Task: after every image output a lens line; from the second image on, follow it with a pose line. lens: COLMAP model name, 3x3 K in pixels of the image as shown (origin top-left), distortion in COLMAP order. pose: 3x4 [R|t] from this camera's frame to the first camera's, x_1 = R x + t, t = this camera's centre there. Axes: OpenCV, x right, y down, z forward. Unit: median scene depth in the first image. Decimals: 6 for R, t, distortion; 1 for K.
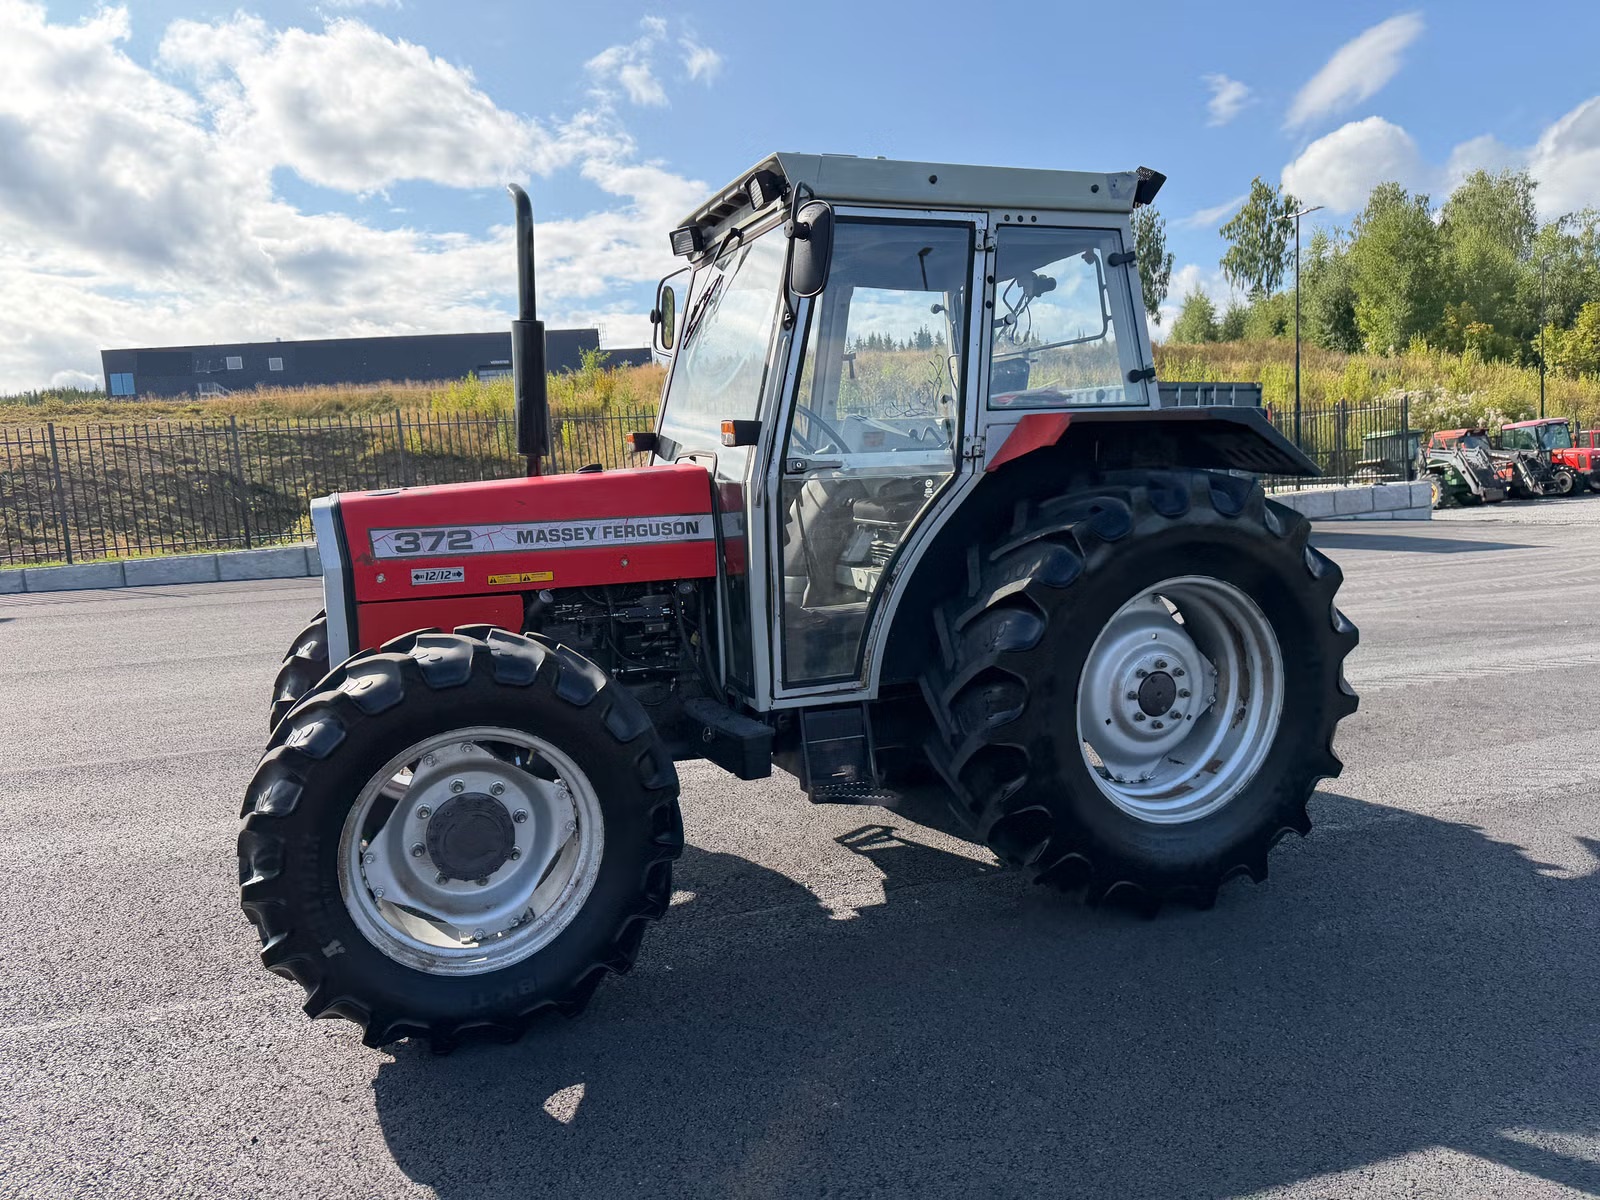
lens RADIAL K [[1133.8, 0, 786.5], [0, 1133.8, 608.6], [0, 0, 1]] dist [0.045363, -0.055648]
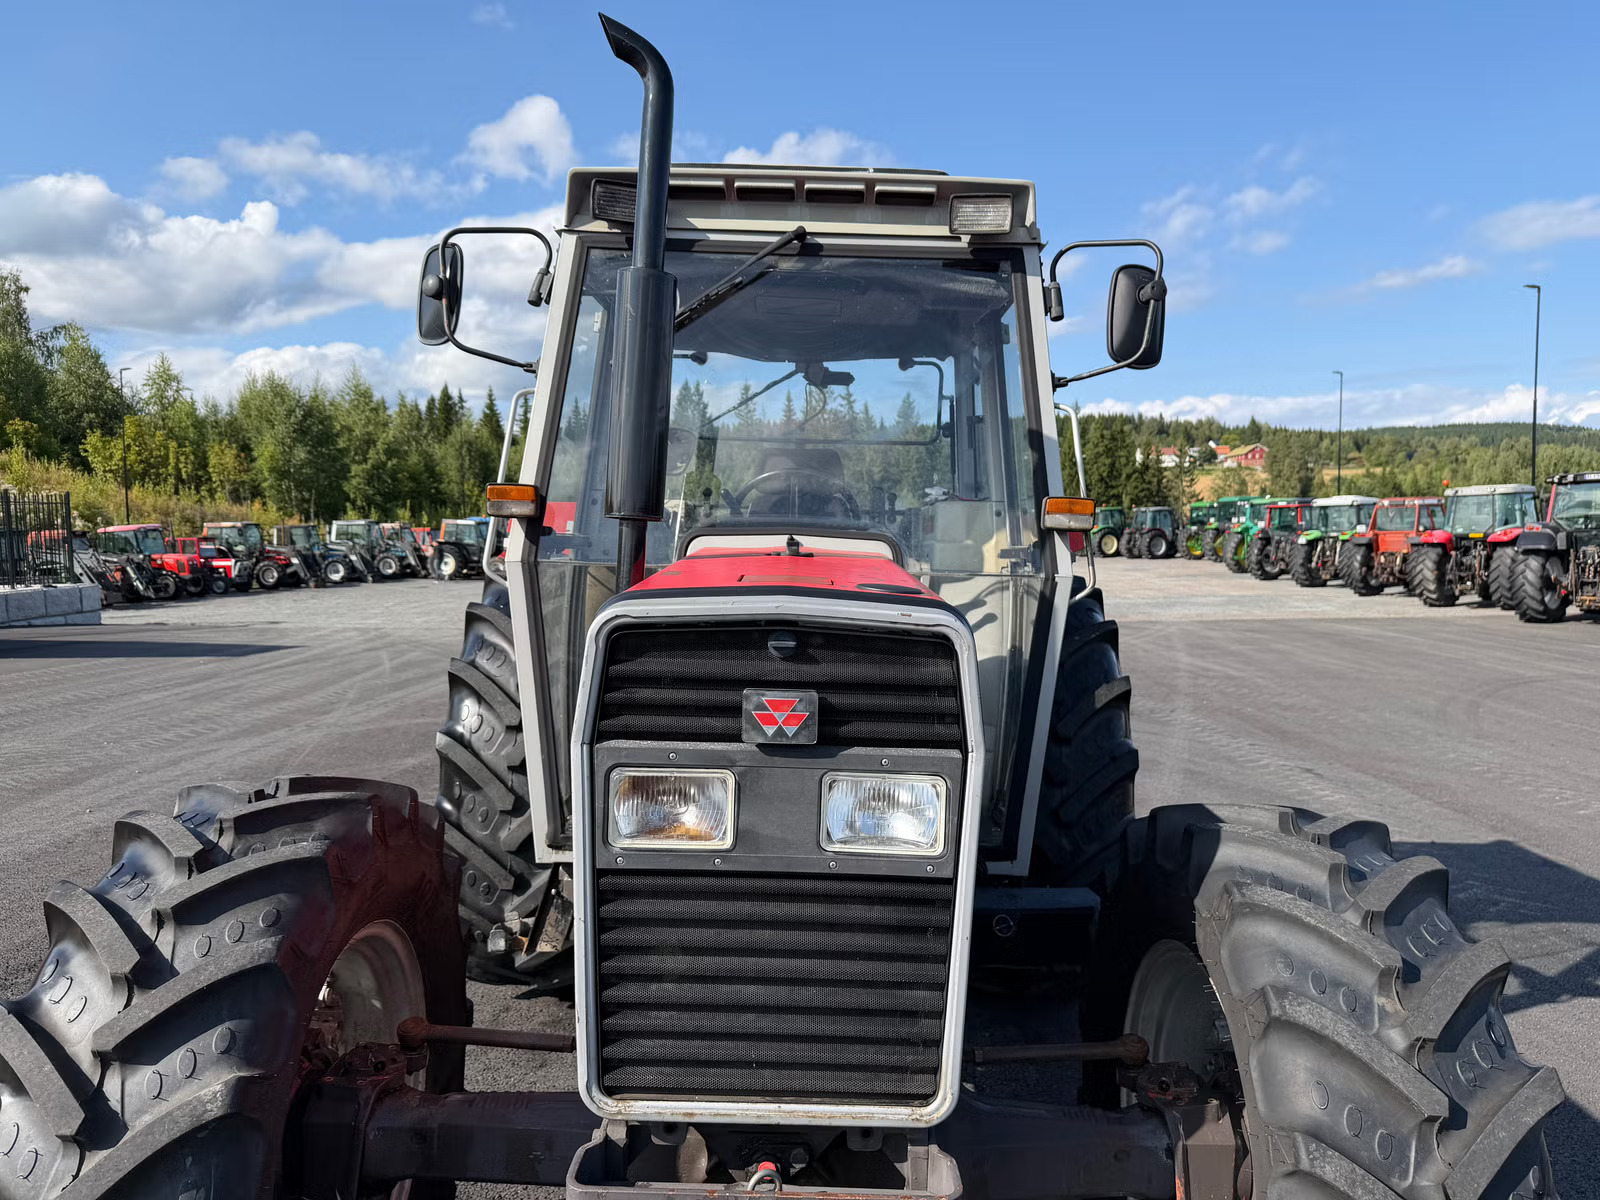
lens RADIAL K [[1133.8, 0, 807.6], [0, 1133.8, 593.3], [0, 0, 1]] dist [0.045363, -0.055648]
pose [[0.359426, 0.005136, 0.933159, -0.738573], [0.091140, 0.995011, -0.040581, -0.074758], [-0.928712, 0.099634, 0.357165, 0.777509]]
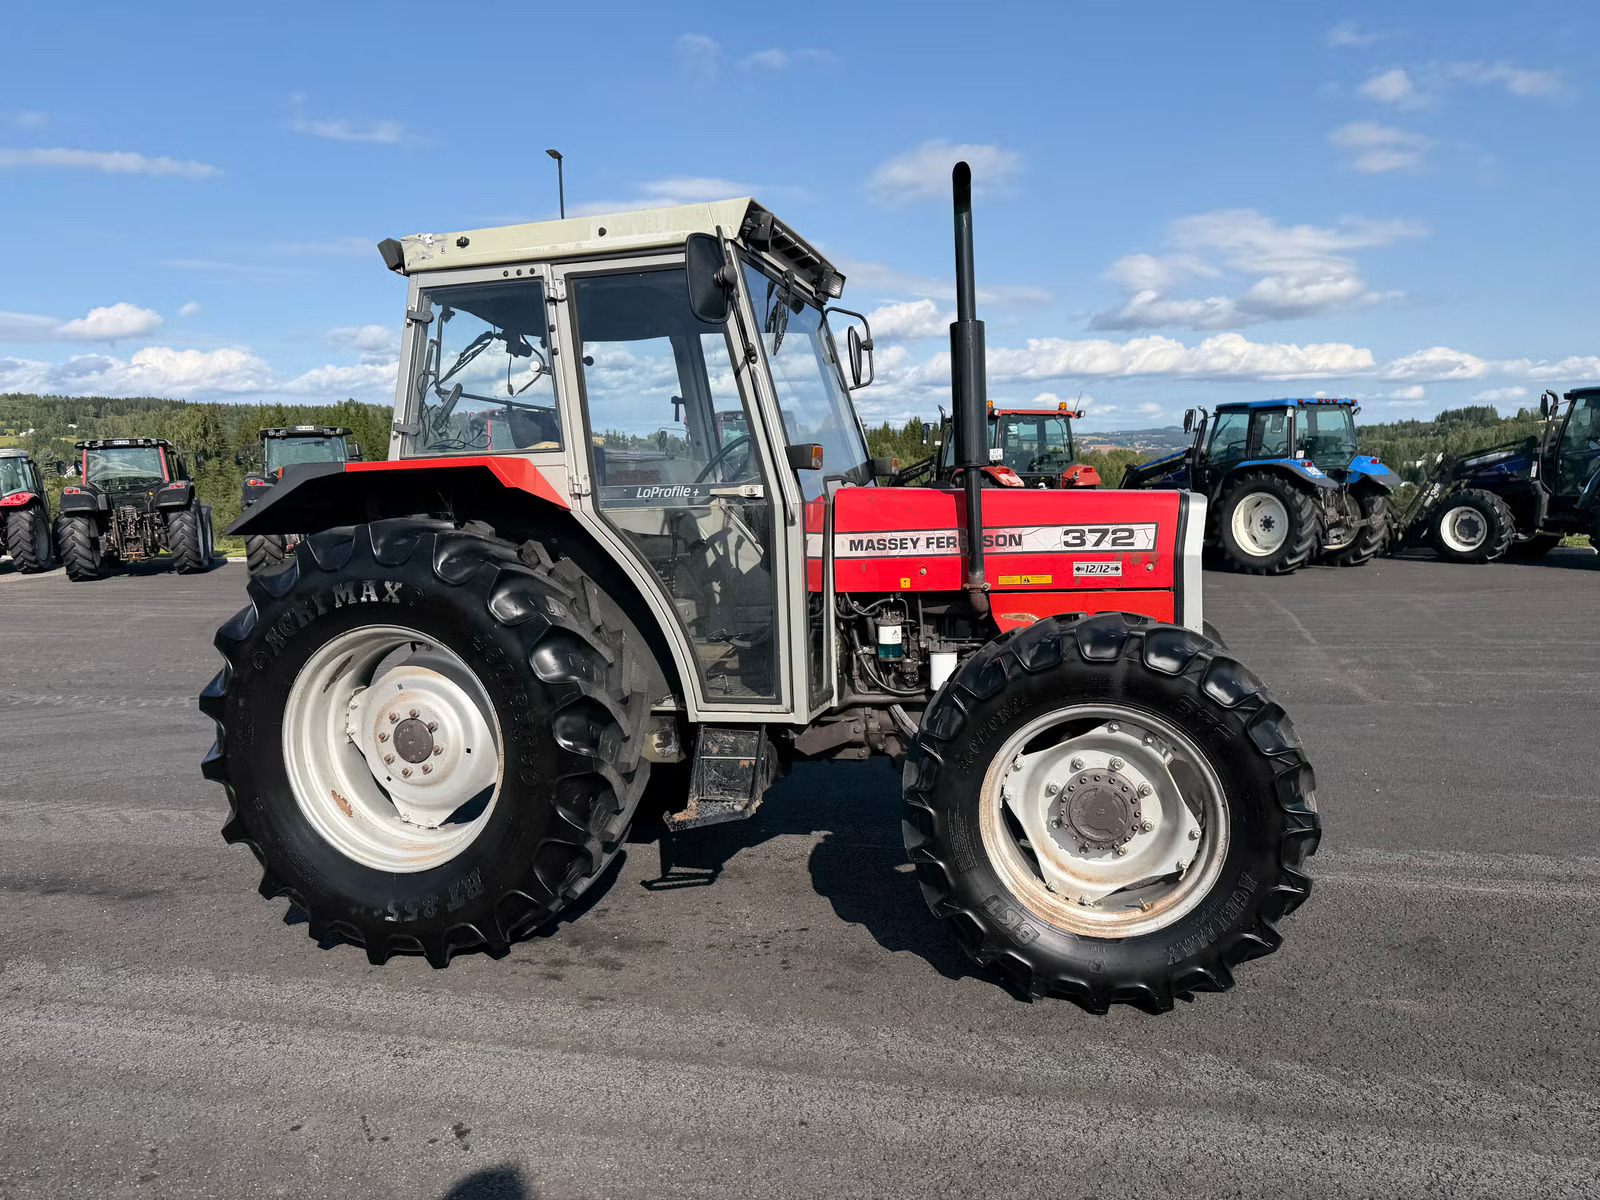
lens RADIAL K [[1133.8, 0, 794.2], [0, 1133.8, 610.6], [0, 0, 1]] dist [0.045363, -0.055648]
pose [[-0.801936, 0.006524, 0.597375, -0.699499], [0.142393, 0.973209, 0.180524, -0.220236], [-0.580193, 0.229831, -0.781380, 1.939315]]
